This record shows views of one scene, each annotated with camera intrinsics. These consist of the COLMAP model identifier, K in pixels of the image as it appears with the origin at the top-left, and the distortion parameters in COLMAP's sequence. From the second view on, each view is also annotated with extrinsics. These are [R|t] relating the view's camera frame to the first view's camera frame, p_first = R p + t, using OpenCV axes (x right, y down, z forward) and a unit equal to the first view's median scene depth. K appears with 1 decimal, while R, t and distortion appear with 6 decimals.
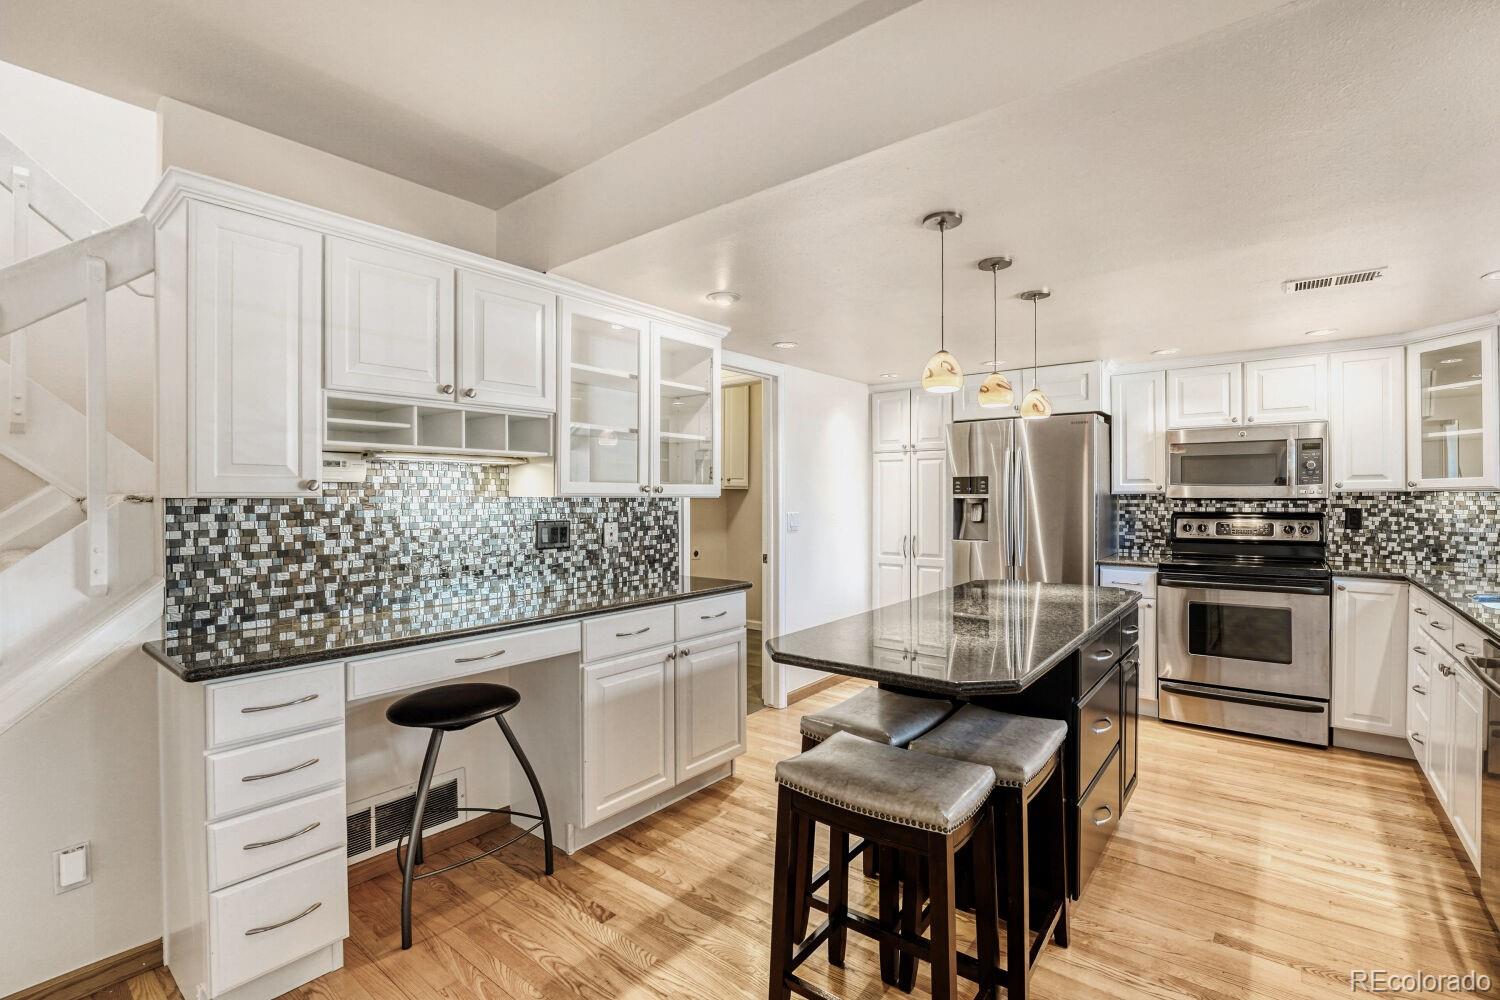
lens RADIAL K [[666.6, 0, 746.4], [0, 666.6, 499.2], [0, 0, 1]] dist [-0.017421, 0.002188]
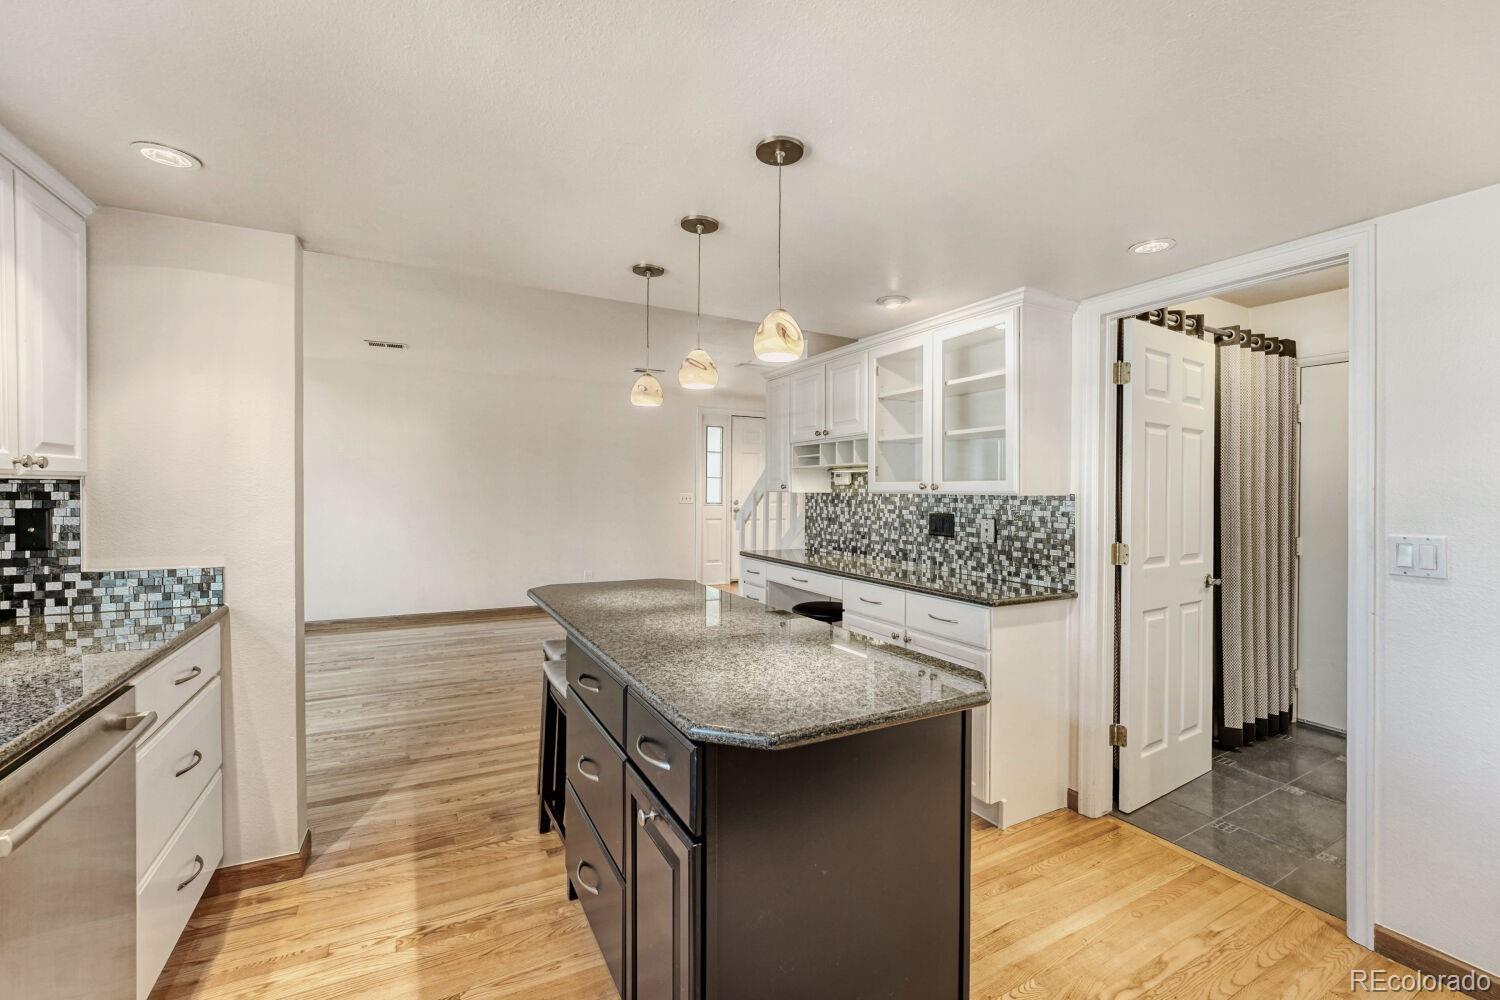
lens RADIAL K [[630.0, 0, 771.7], [0, 630.0, 482.9], [0, 0, 1]] dist [-0.020772, -0.000392]
pose [[-0.363381, -0.016723, -0.931491, 0.857685], [-0.014603, 0.999818, -0.012253, -0.004374], [0.931526, 0.009150, -0.363559, 1.077368]]
